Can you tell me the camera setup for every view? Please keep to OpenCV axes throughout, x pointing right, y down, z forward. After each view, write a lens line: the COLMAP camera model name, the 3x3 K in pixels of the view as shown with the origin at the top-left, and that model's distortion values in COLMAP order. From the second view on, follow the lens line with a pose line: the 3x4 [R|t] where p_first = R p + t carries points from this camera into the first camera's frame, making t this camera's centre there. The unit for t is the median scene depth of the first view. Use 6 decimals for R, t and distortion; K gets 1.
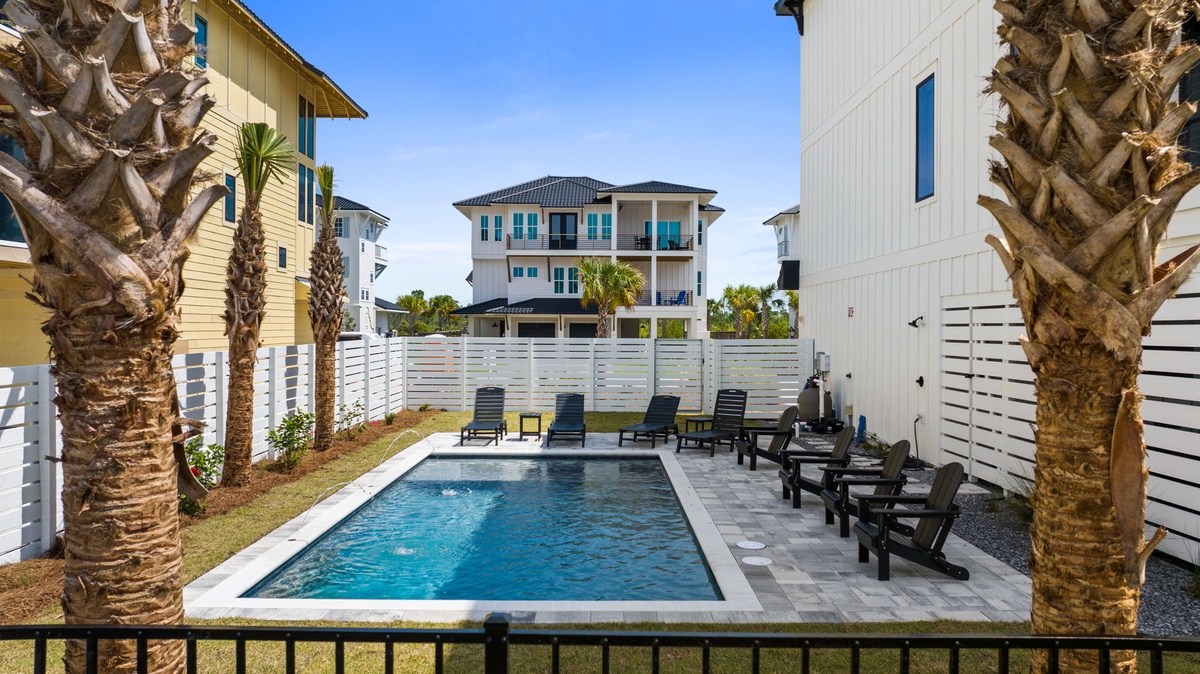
lens RADIAL K [[843.9, 0, 601.9], [0, 843.9, 328.7], [0, 0, 1]] dist [-0.000075, -0.048505]
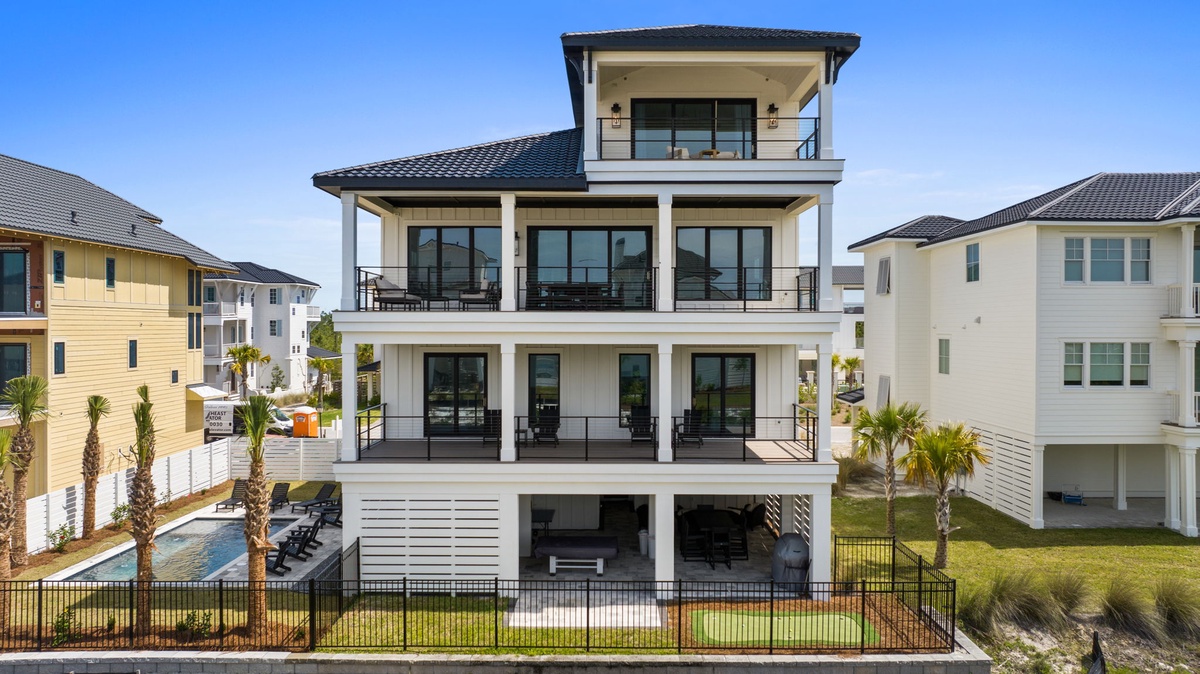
lens RADIAL K [[850.4, 0, 602.1], [0, 850.4, 332.7], [0, 0, 1]] dist [-0.018754, 0.001273]
pose [[0.999937, -0.003360, -0.010746, 0.879904], [0.003434, 0.999971, 0.006808, -0.343563], [0.010723, -0.006845, 0.999919, -1.171316]]
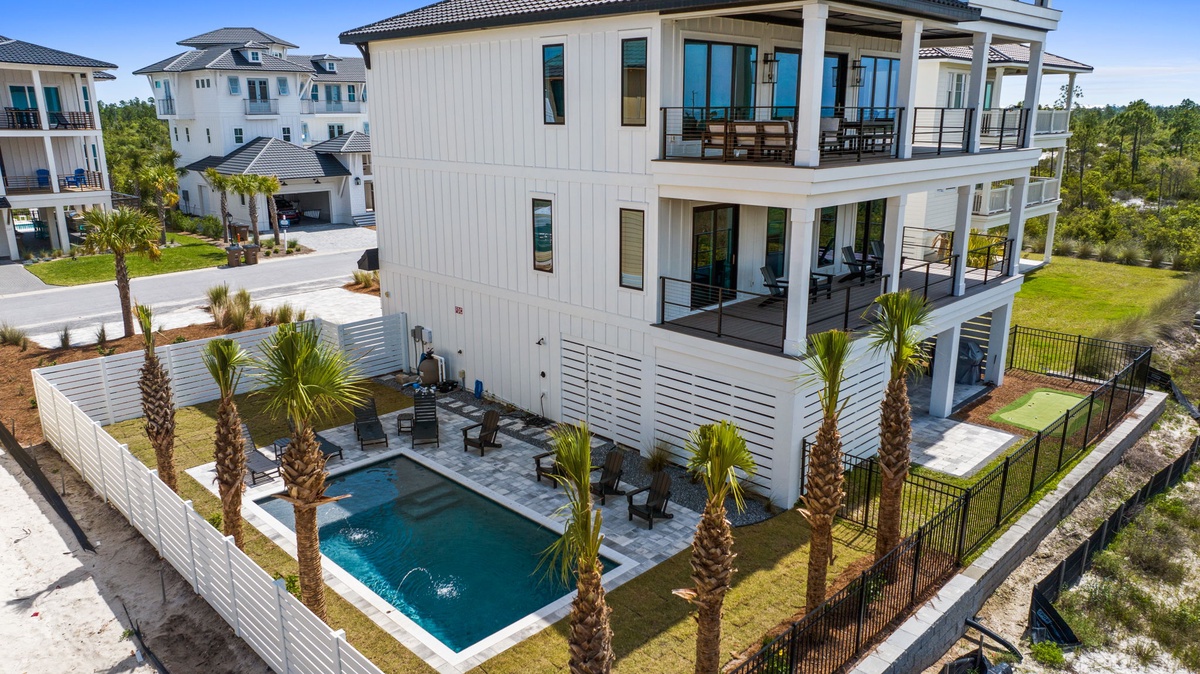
lens RADIAL K [[843.9, 0, 601.9], [0, 843.9, 328.7], [0, 0, 1]] dist [-0.000075, -0.048505]
pose [[0.709286, -0.184143, 0.680444, -0.684164], [0.008593, 0.967465, 0.252859, -0.456983], [-0.704868, -0.173502, 0.687792, -0.252400]]
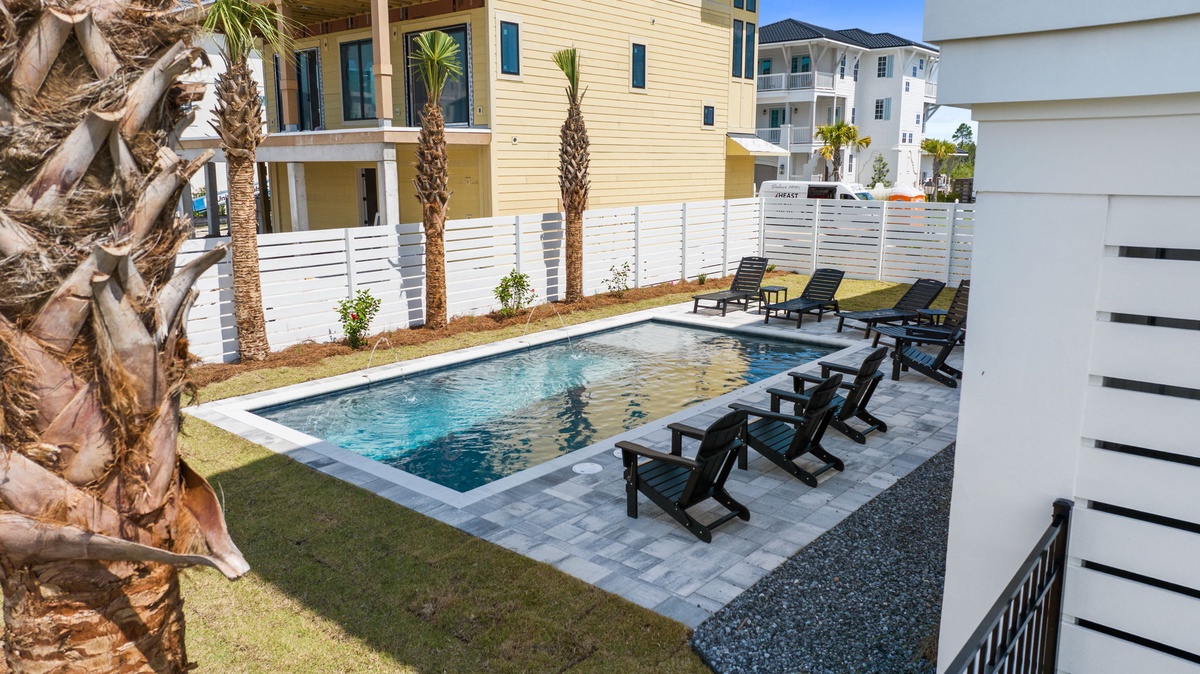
lens RADIAL K [[843.9, 0, 601.9], [0, 843.9, 328.7], [0, 0, 1]] dist [-0.000075, -0.048505]
pose [[0.758362, 0.119287, -0.640826, 0.452013], [0.004450, 0.982142, 0.188087, -0.041958], [0.651819, -0.145490, 0.744288, 0.160519]]
